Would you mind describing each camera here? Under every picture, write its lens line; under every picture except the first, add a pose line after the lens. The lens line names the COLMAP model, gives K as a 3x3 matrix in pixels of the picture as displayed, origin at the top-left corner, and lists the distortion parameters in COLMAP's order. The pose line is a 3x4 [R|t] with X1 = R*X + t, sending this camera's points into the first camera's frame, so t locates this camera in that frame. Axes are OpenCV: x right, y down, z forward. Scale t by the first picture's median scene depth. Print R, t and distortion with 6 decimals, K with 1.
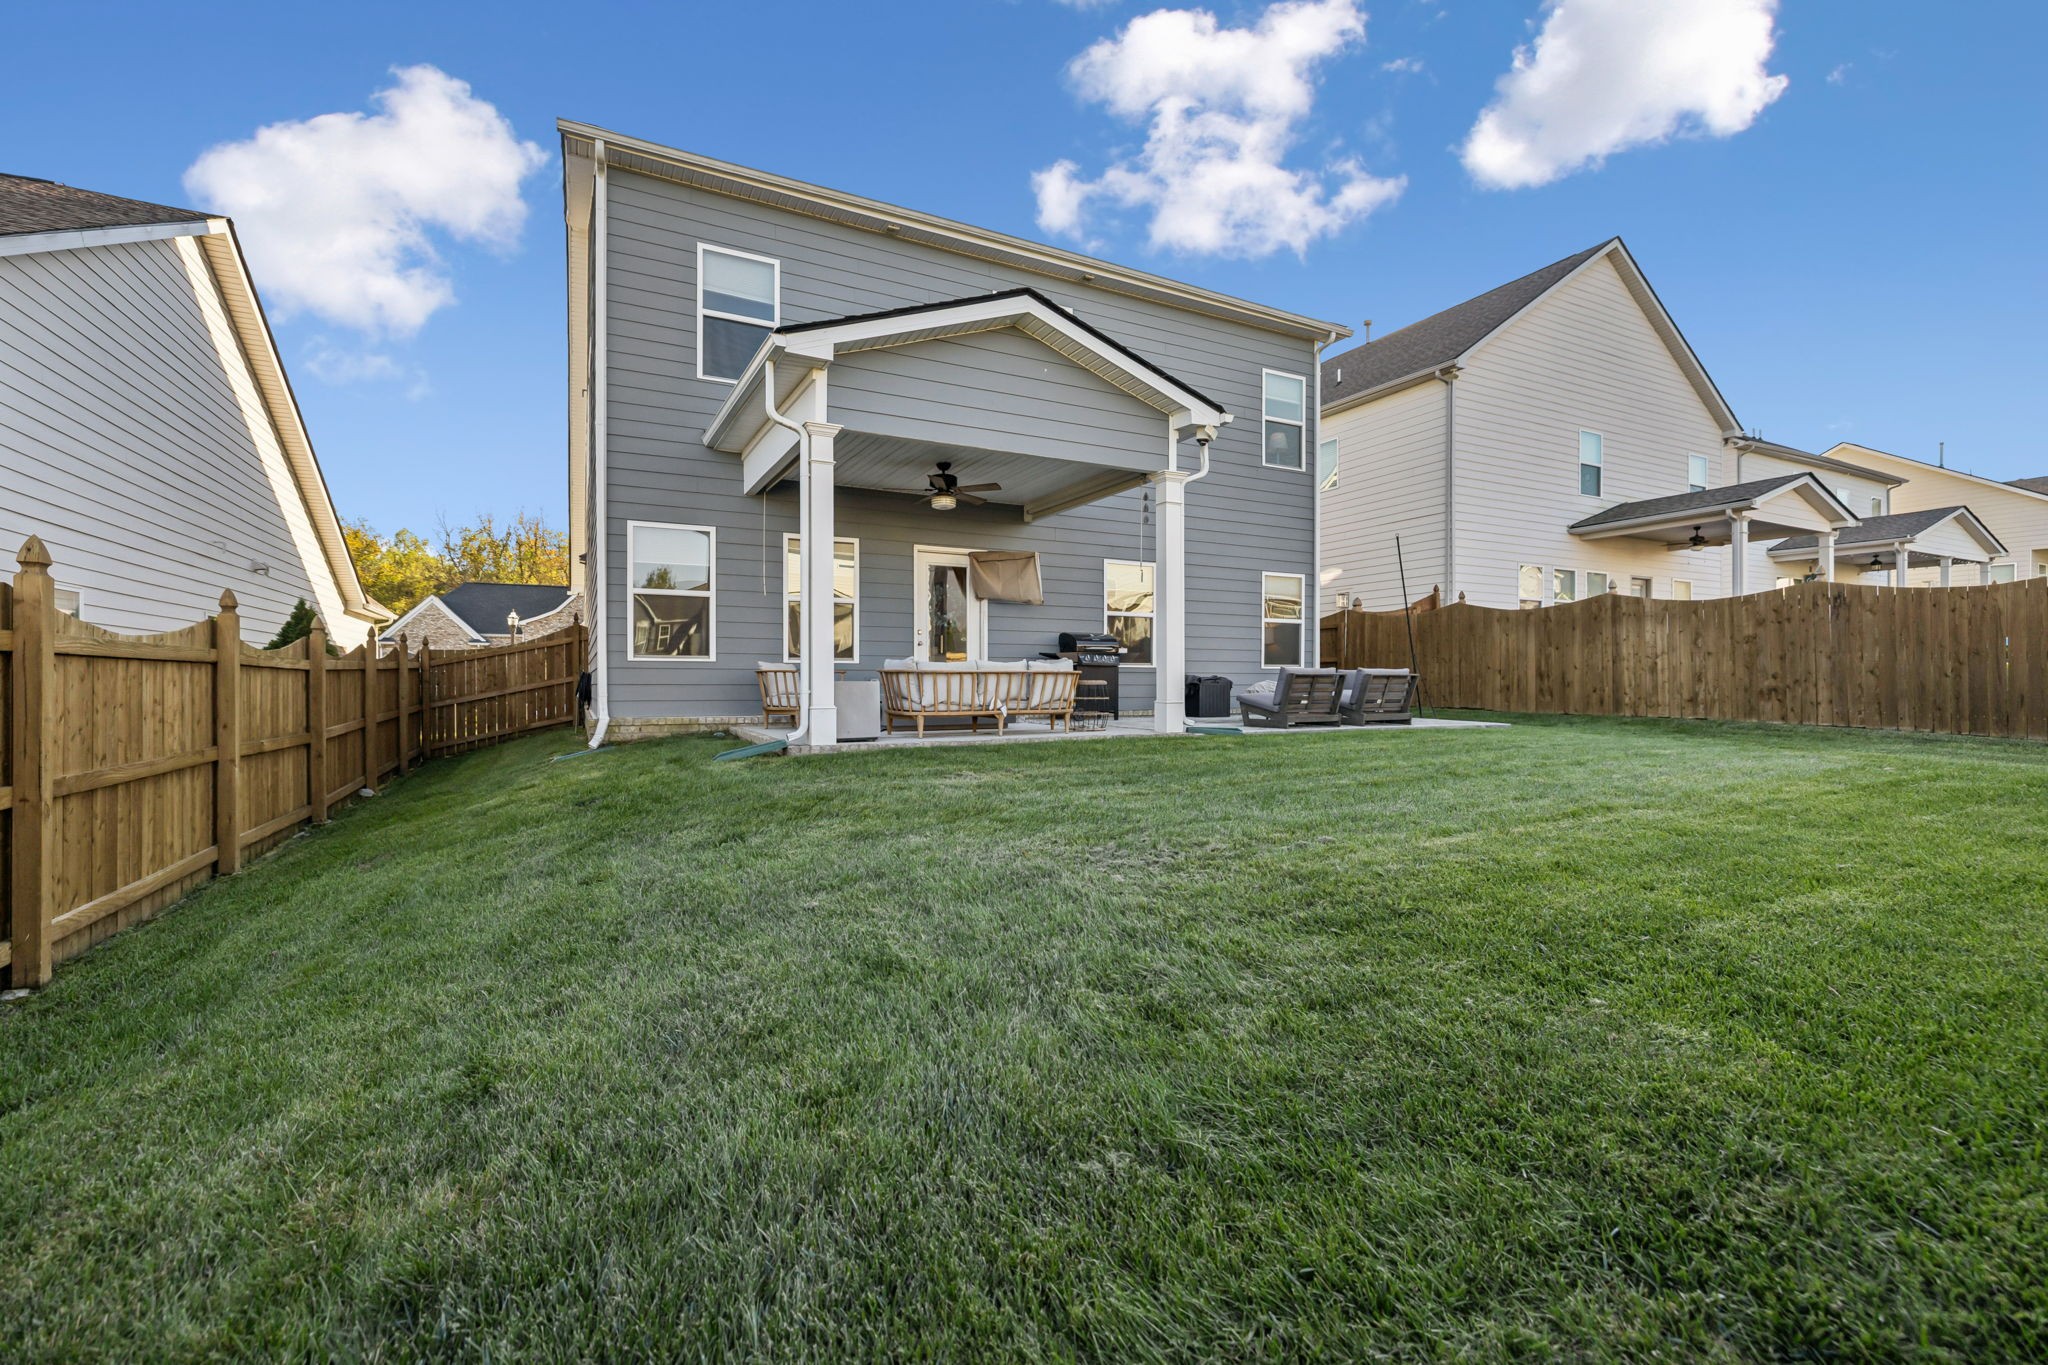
lens RADIAL K [[857.1, 0, 1027.8], [0, 857.1, 679.1], [0, 0, 1]] dist [-0.003786, -0.000241]
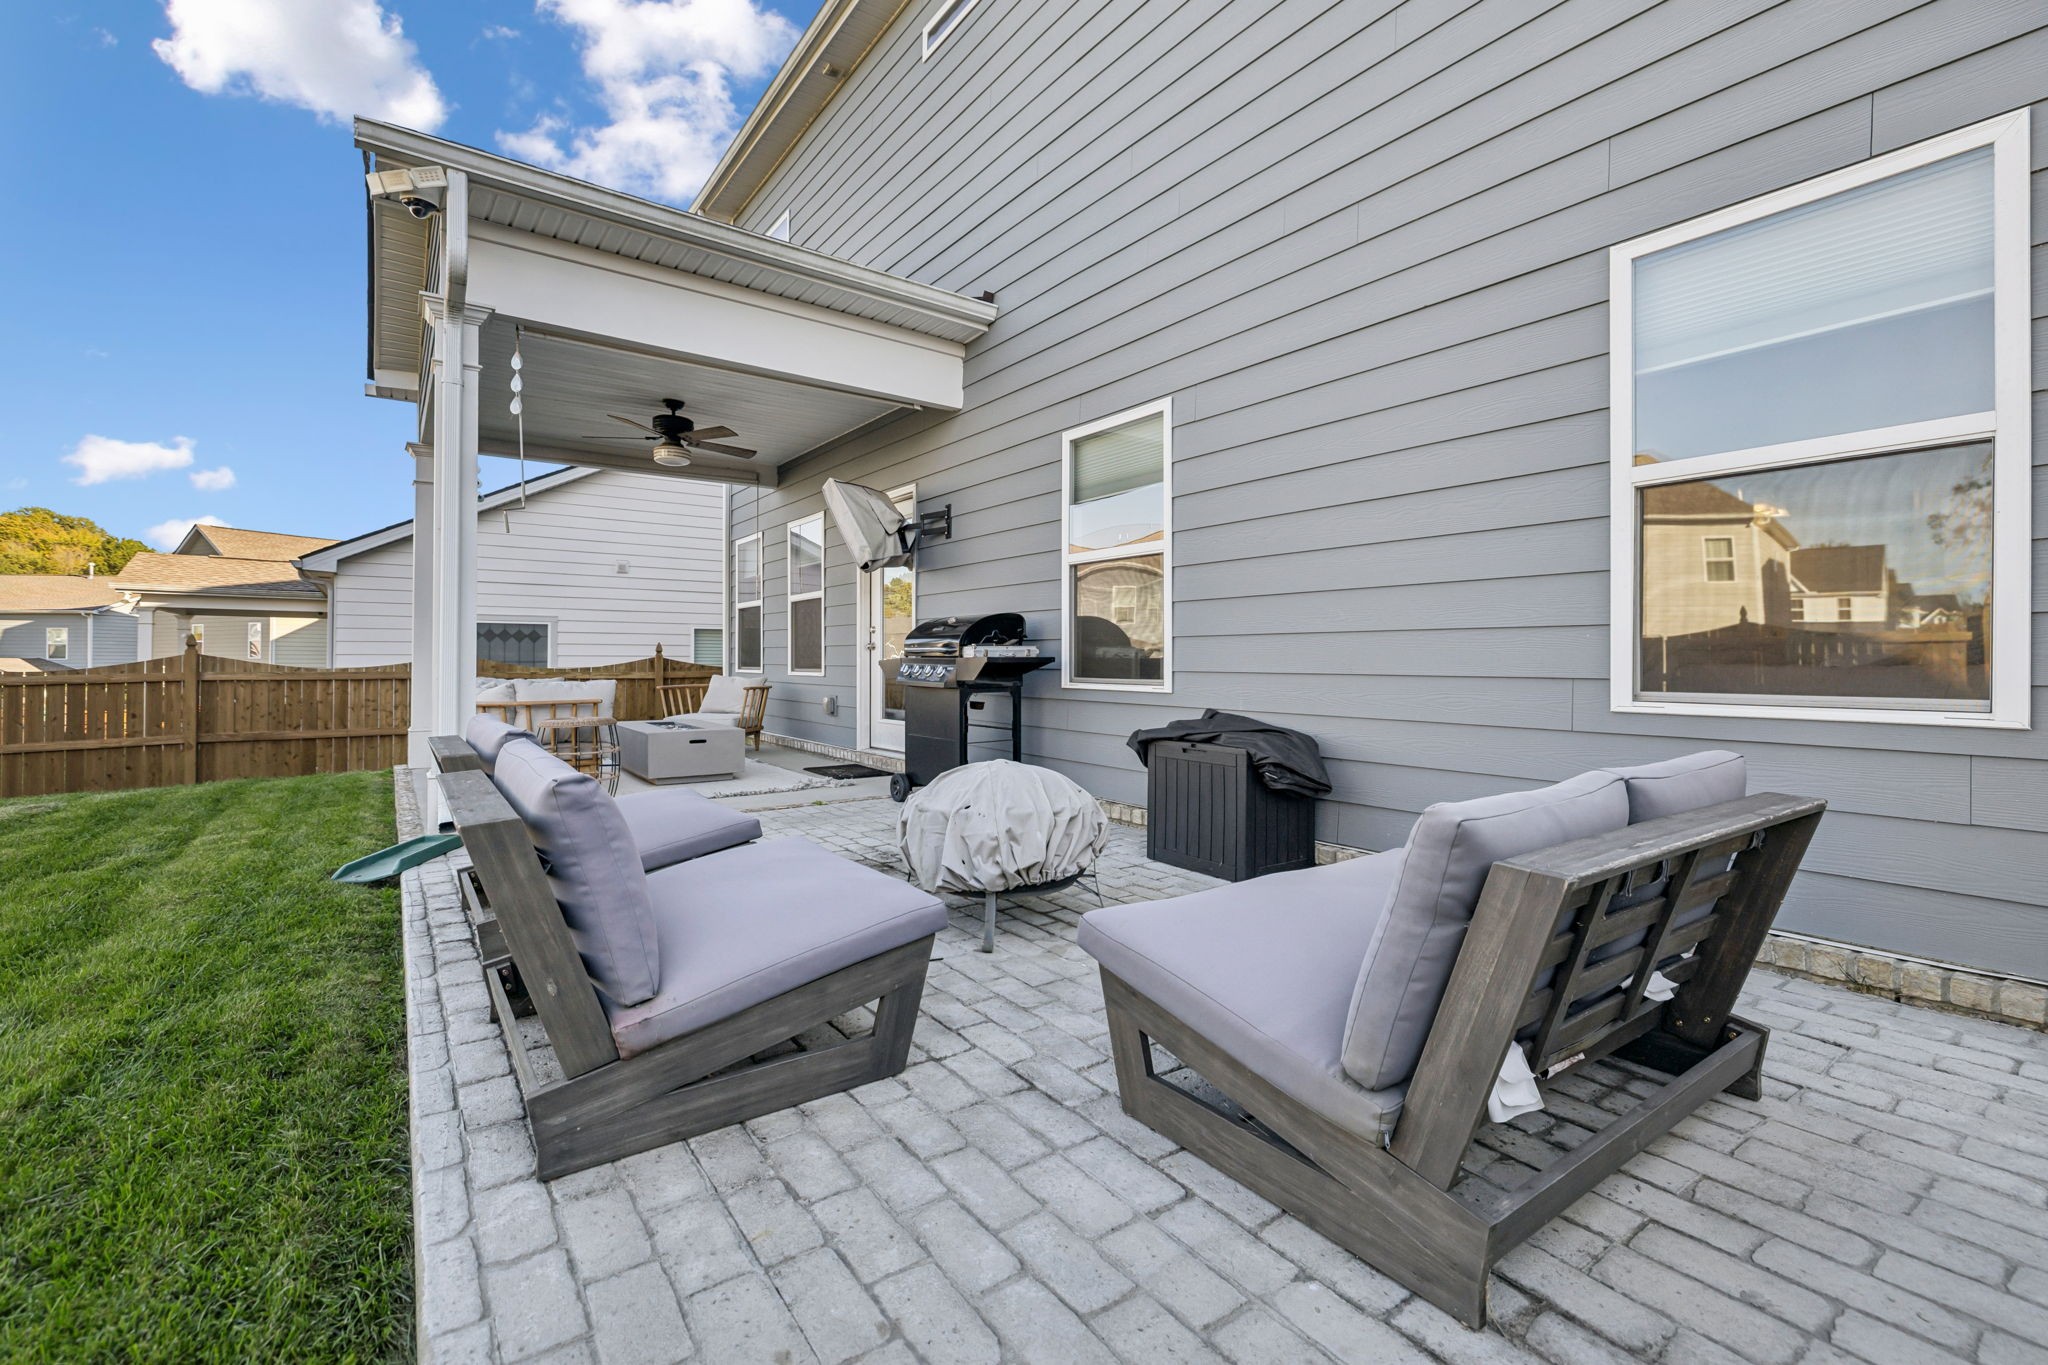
lens RADIAL K [[891.7, 0, 1029.4], [0, 891.7, 660.9], [0, 0, 1]] dist [0.002440, 0.000422]
pose [[0.140335, 0.000241, -0.990104, 0.554944], [-0.000381, 1.000000, 0.000189, -0.029128], [0.990104, 0.000351, 0.140335, 0.972627]]
